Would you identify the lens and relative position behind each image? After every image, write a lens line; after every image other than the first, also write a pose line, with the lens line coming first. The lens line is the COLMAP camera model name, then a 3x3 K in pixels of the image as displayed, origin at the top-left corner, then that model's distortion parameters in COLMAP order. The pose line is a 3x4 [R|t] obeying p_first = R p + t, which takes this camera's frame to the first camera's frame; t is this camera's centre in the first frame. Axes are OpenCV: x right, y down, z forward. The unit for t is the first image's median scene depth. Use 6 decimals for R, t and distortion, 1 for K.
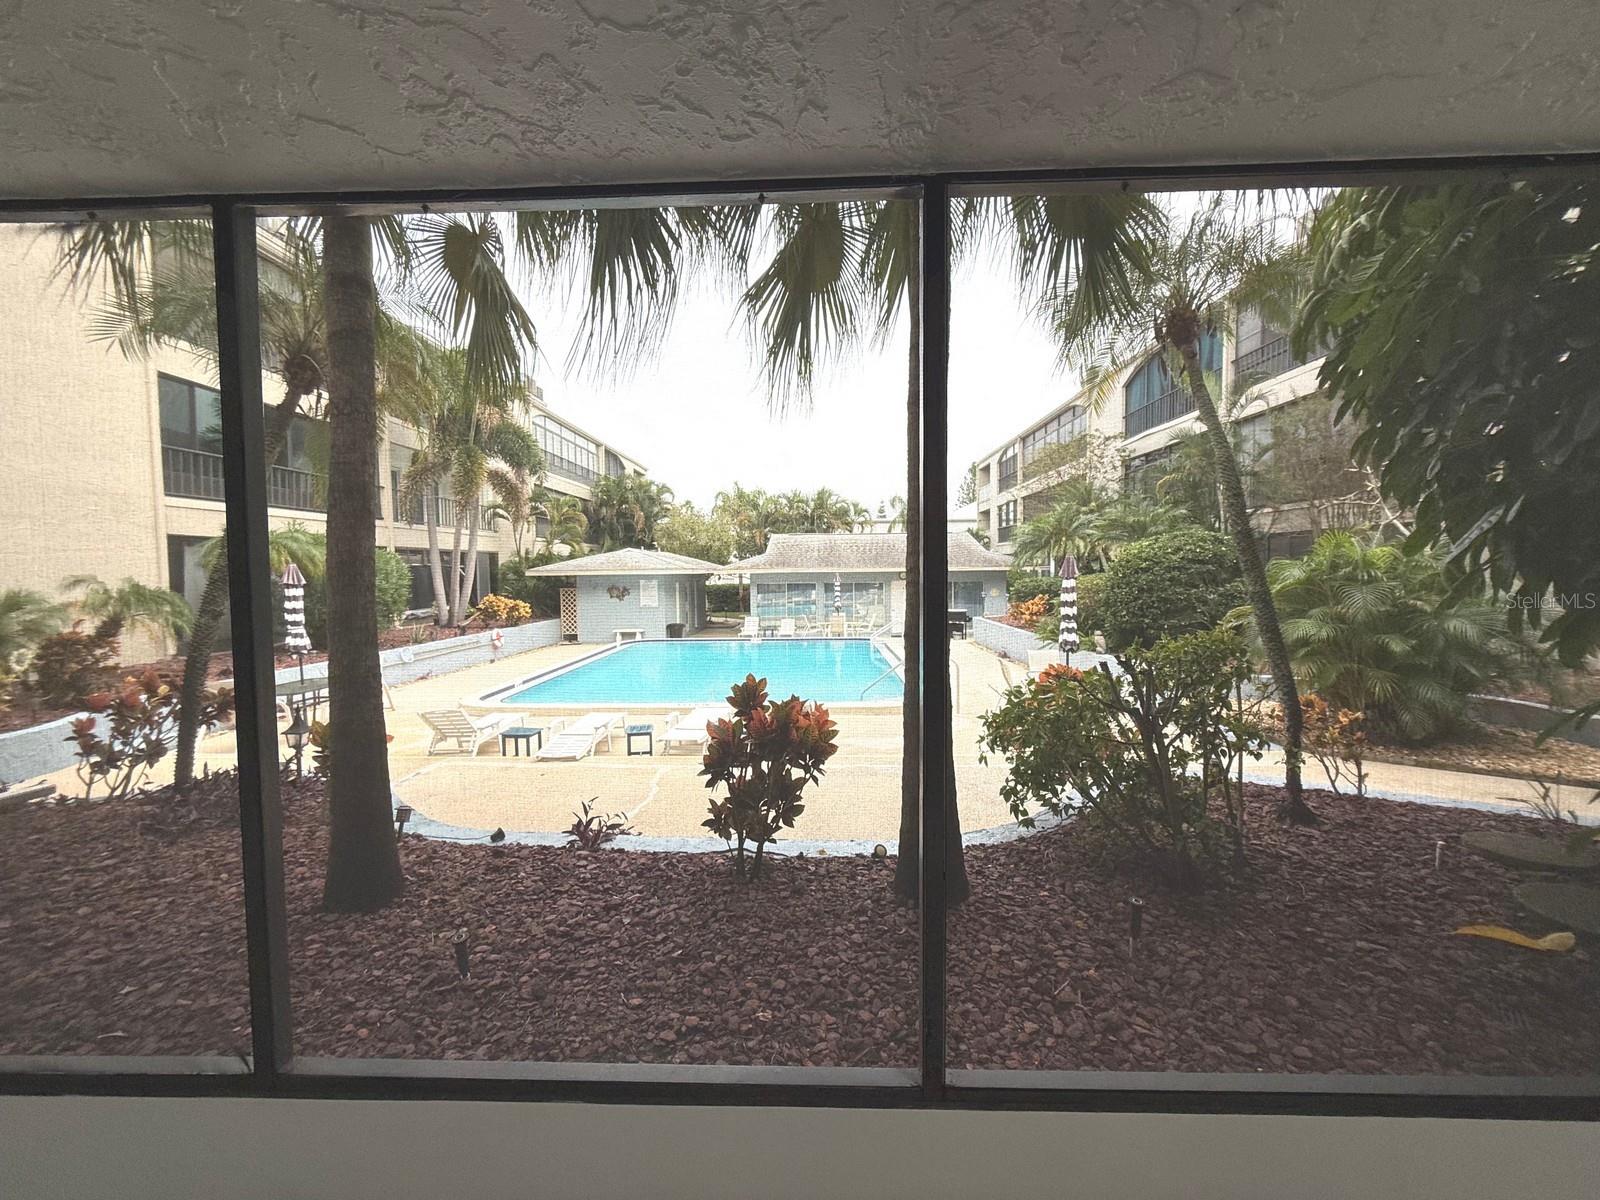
lens RADIAL K [[636.9, 0, 802.4], [0, 636.9, 599.4], [0, 0, 1]] dist [-0.000292, 0.000123]
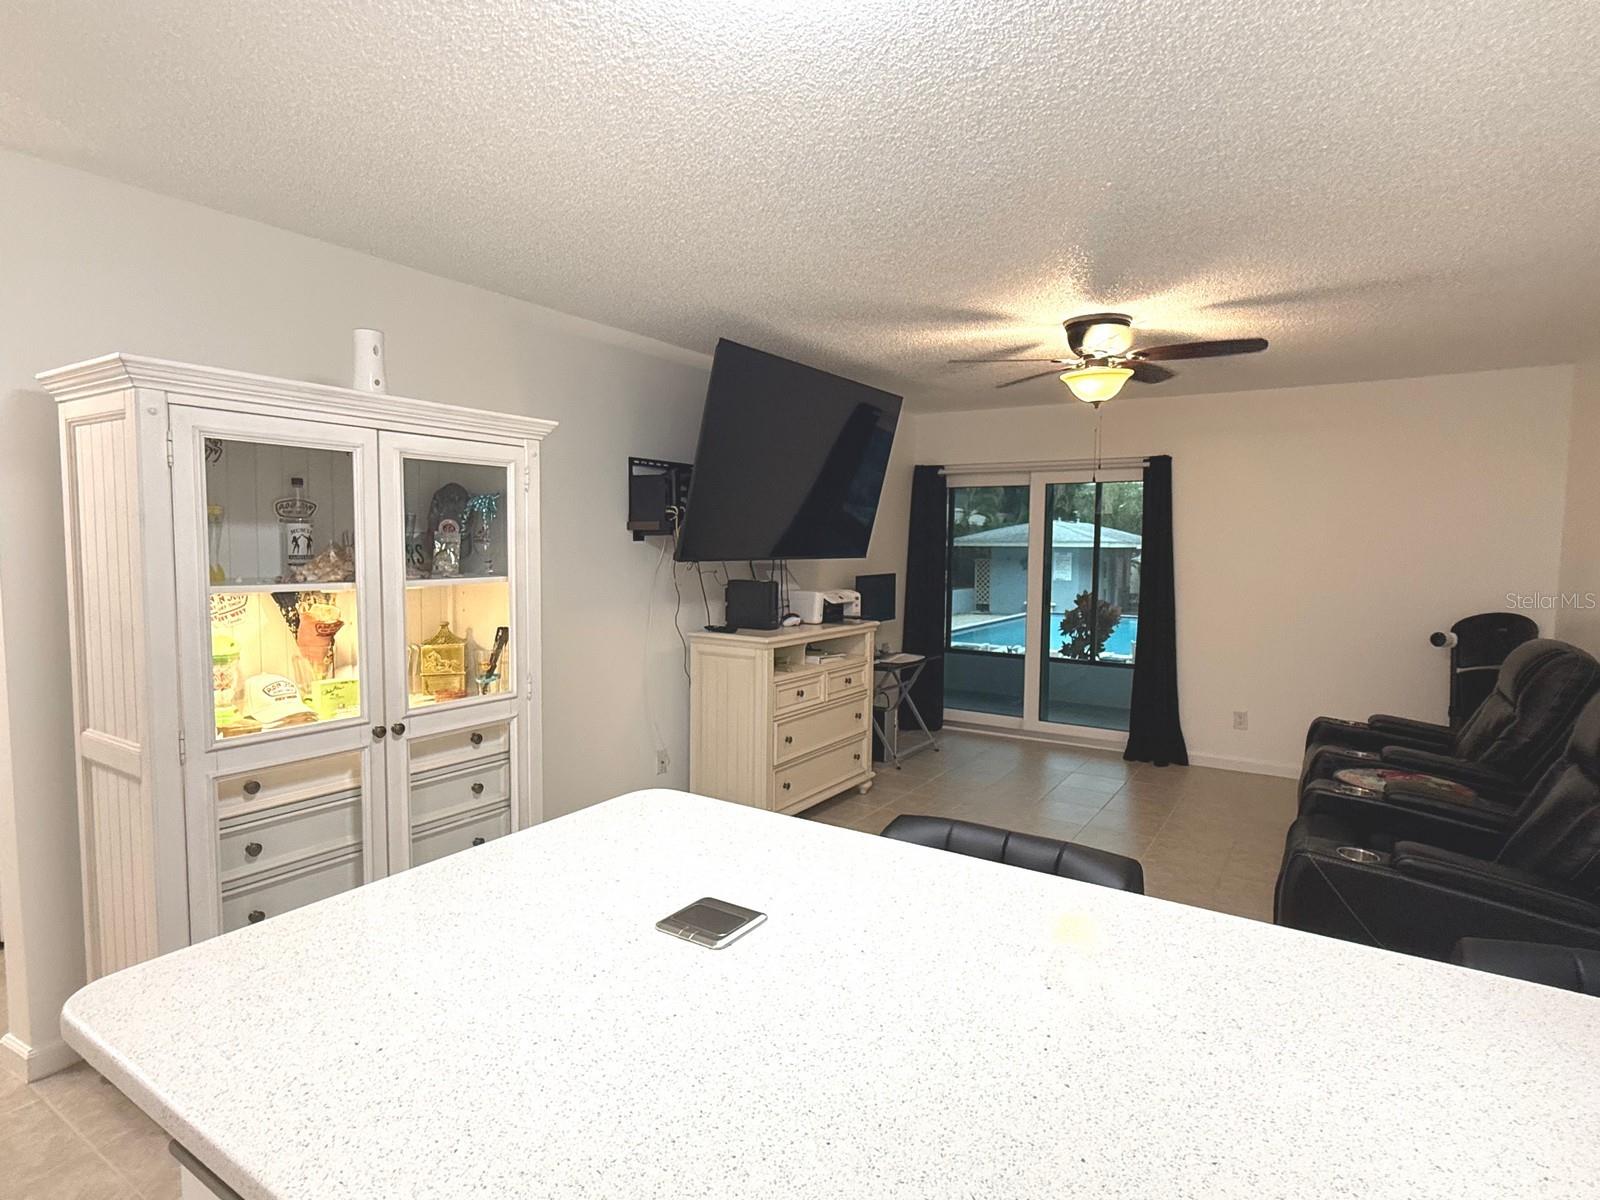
lens RADIAL K [[851.5, 0, 800.0], [0, 851.5, 600.0], [0, 0, 1]] dist [-0.000571, 0.000368]
pose [[0.852471, 0.055465, -0.519823, 0.097701], [-0.044052, 0.998441, 0.034292, 0.014970], [0.520915, -0.006334, 0.853585, -0.325795]]
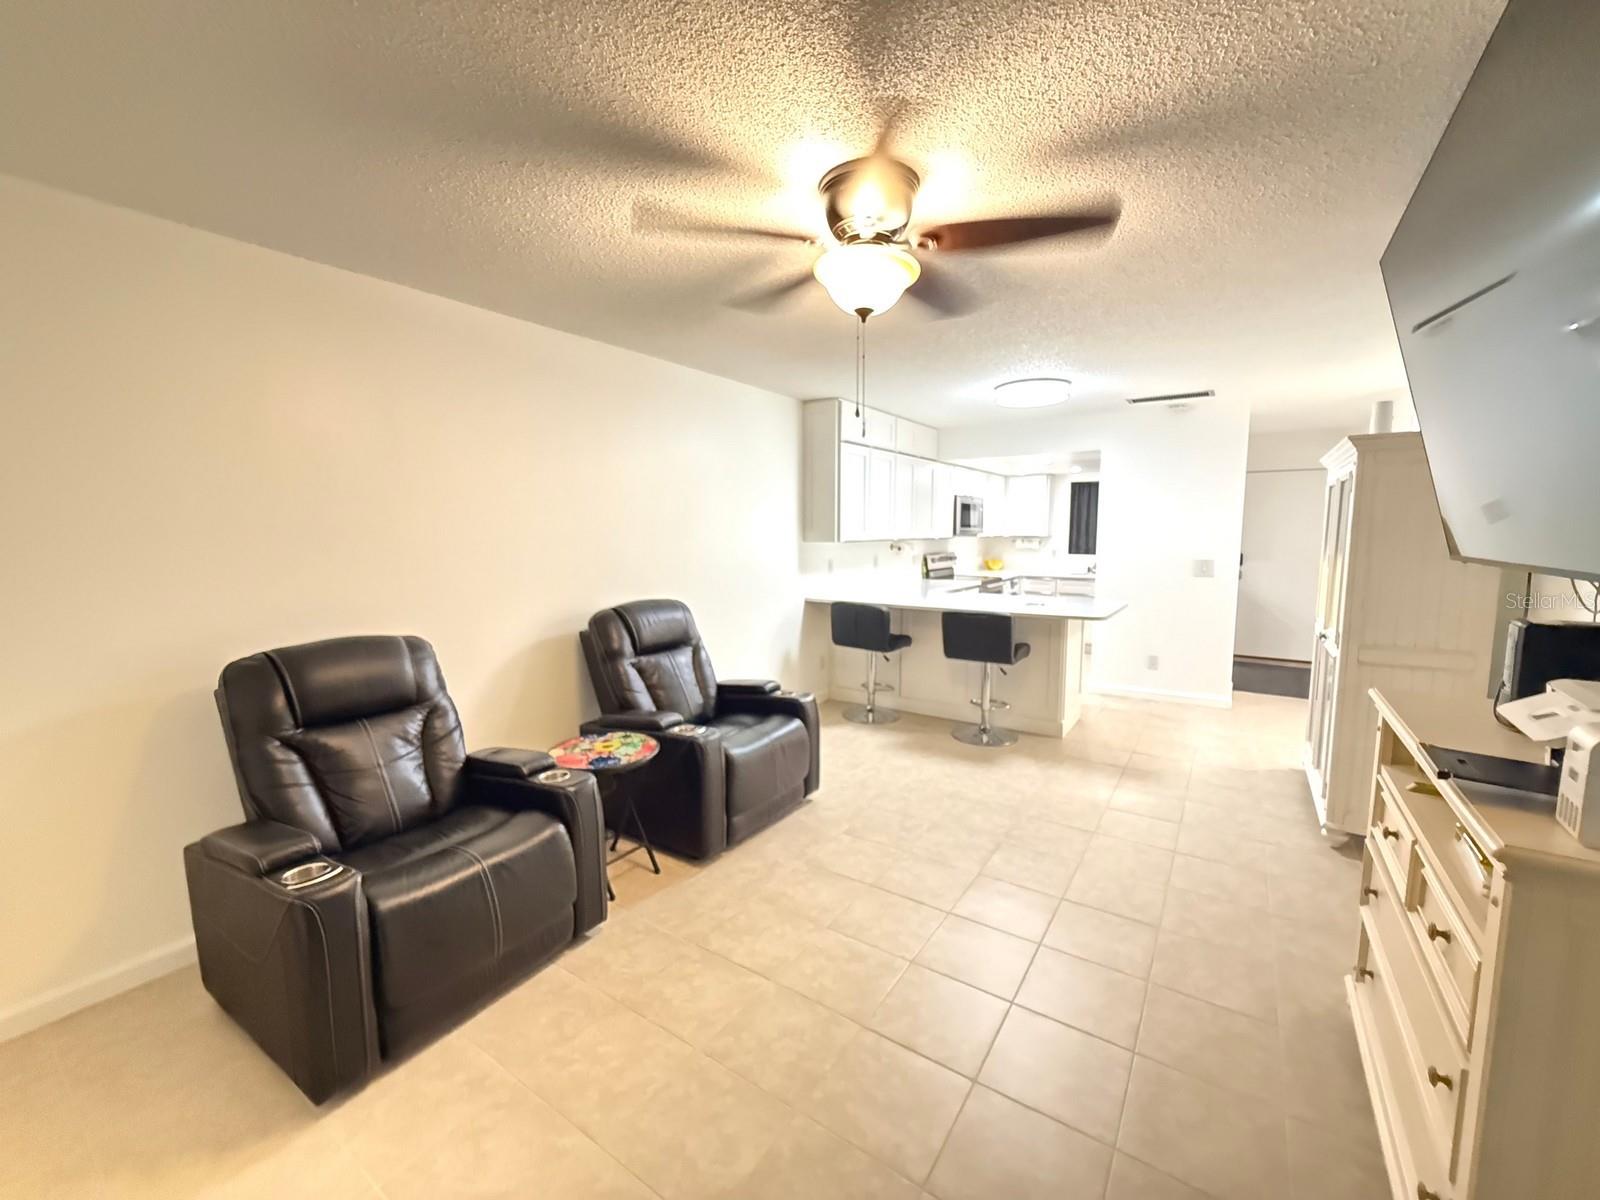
lens RADIAL K [[636.9, 0, 802.4], [0, 636.9, 599.4], [0, 0, 1]] dist [-0.000292, 0.000123]
pose [[-0.839769, -0.045848, 0.541005, 0.016700], [0.037584, 0.989129, 0.142164, 0.003877], [-0.541641, 0.139719, -0.828917, -0.068403]]
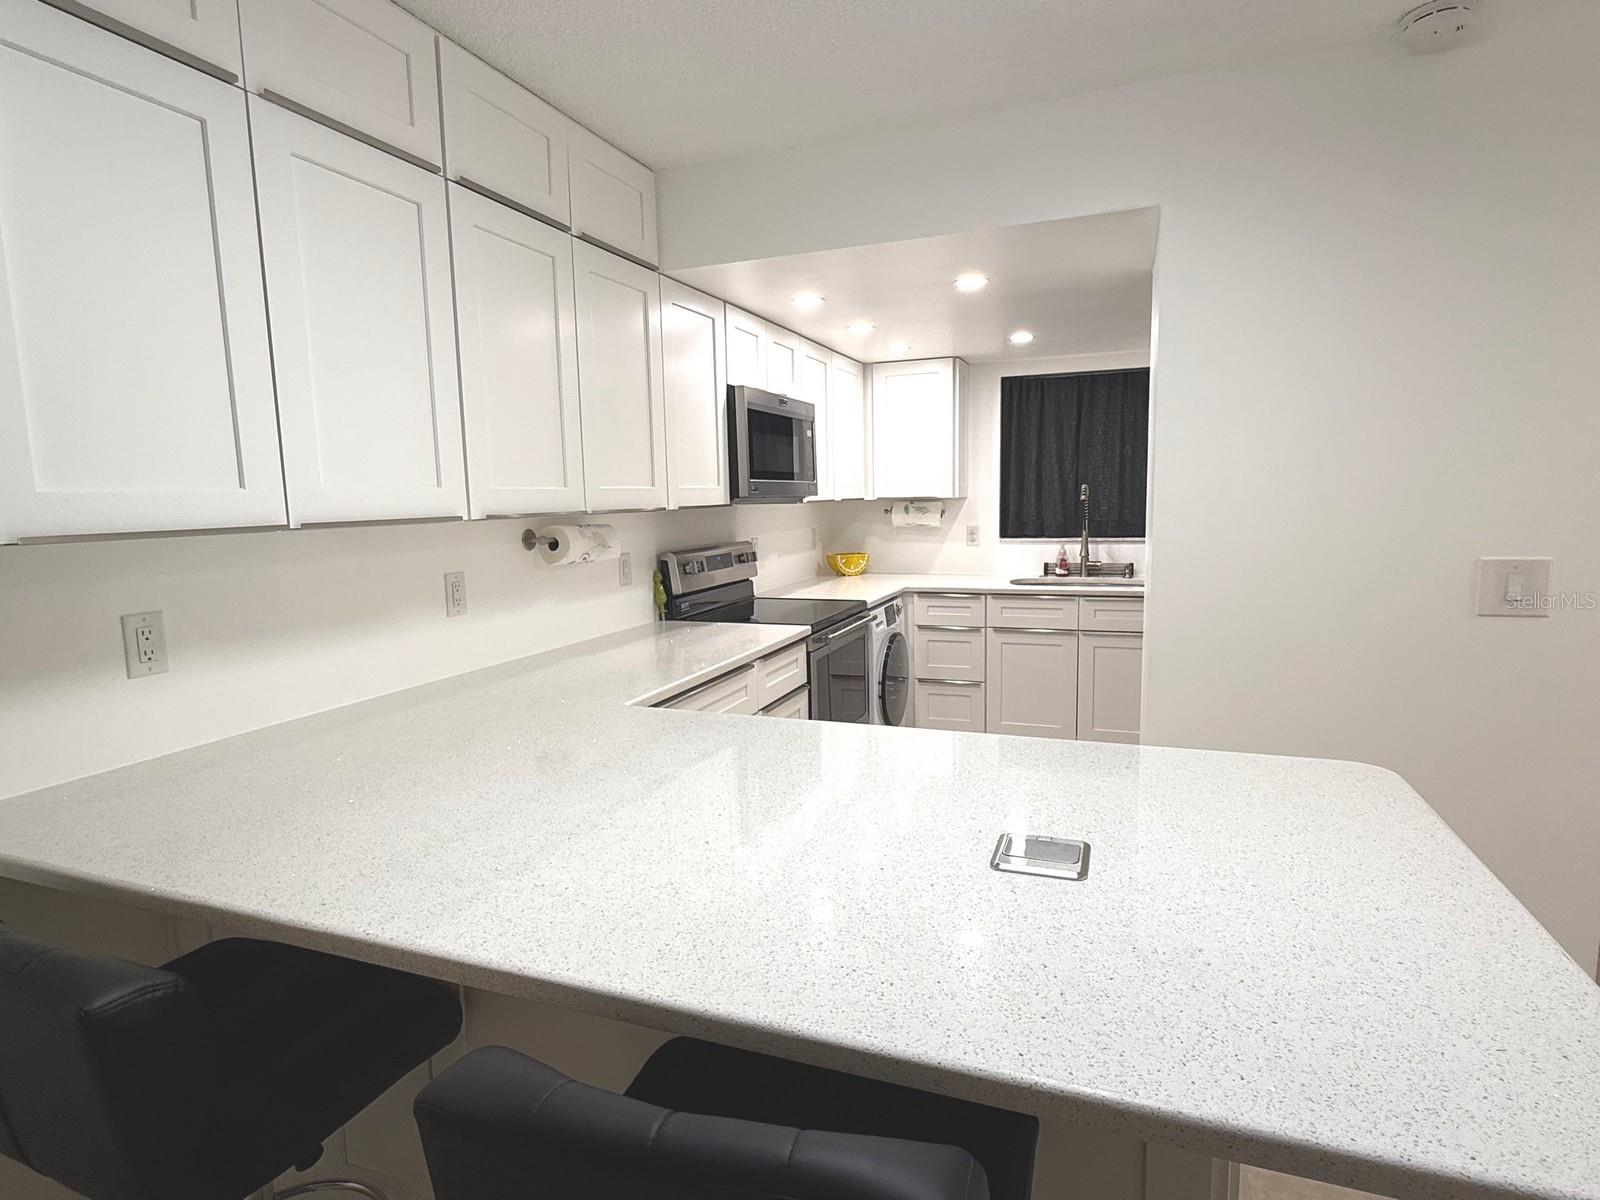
lens RADIAL K [[851.5, 0, 800.0], [0, 851.5, 600.0], [0, 0, 1]] dist [-0.000571, 0.000368]
pose [[-0.940116, -0.009897, 0.340712, 0.061775], [0.048444, 0.985552, 0.162296, 0.013480], [-0.337396, 0.169083, -0.926054, -0.232182]]
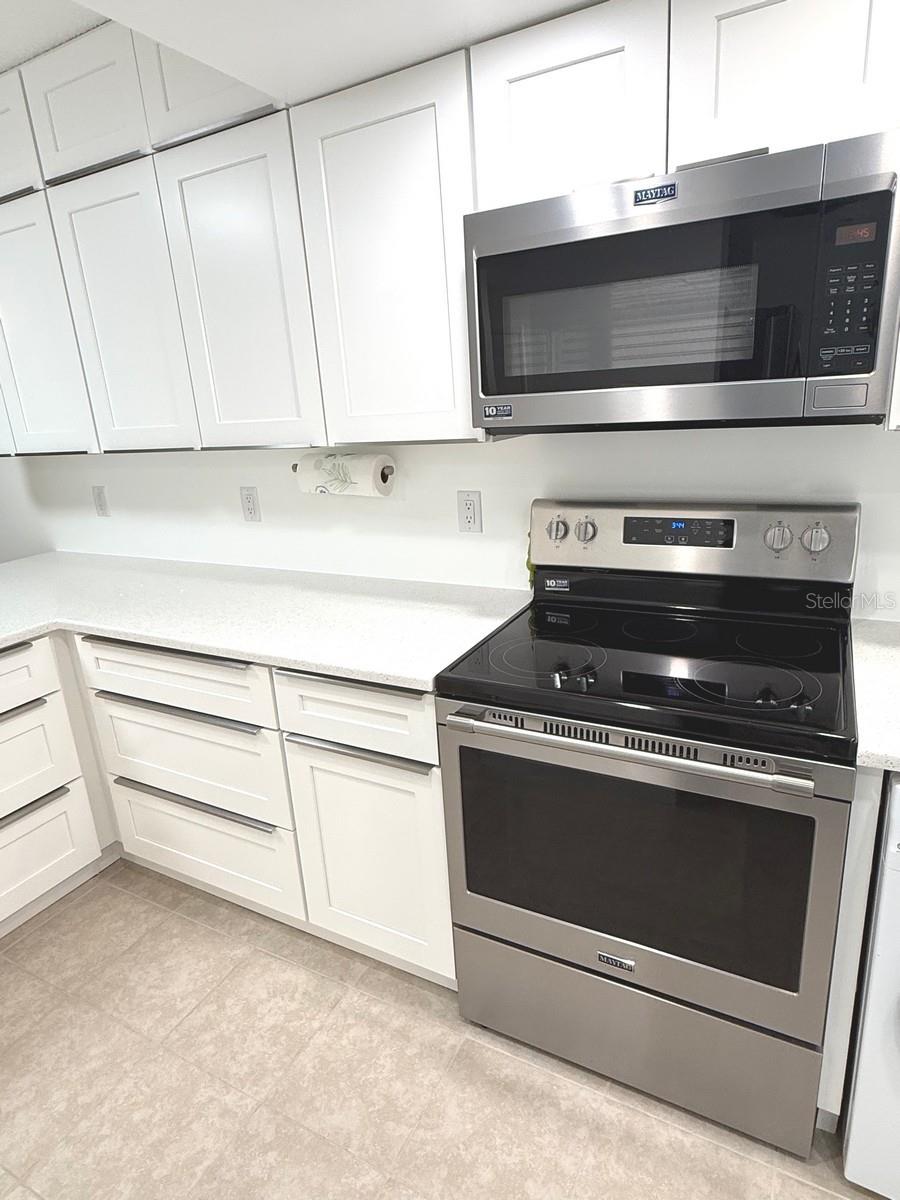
lens RADIAL K [[688.0, 0, 452.8], [0, 688.0, 593.9], [0, 0, 1]] dist [0.001655, 0.001398]
pose [[0.450205, -0.267393, 0.851949, 0.057561], [0.100482, 0.963220, 0.249218, 0.018006], [-0.887254, -0.026593, 0.460515, -0.399799]]
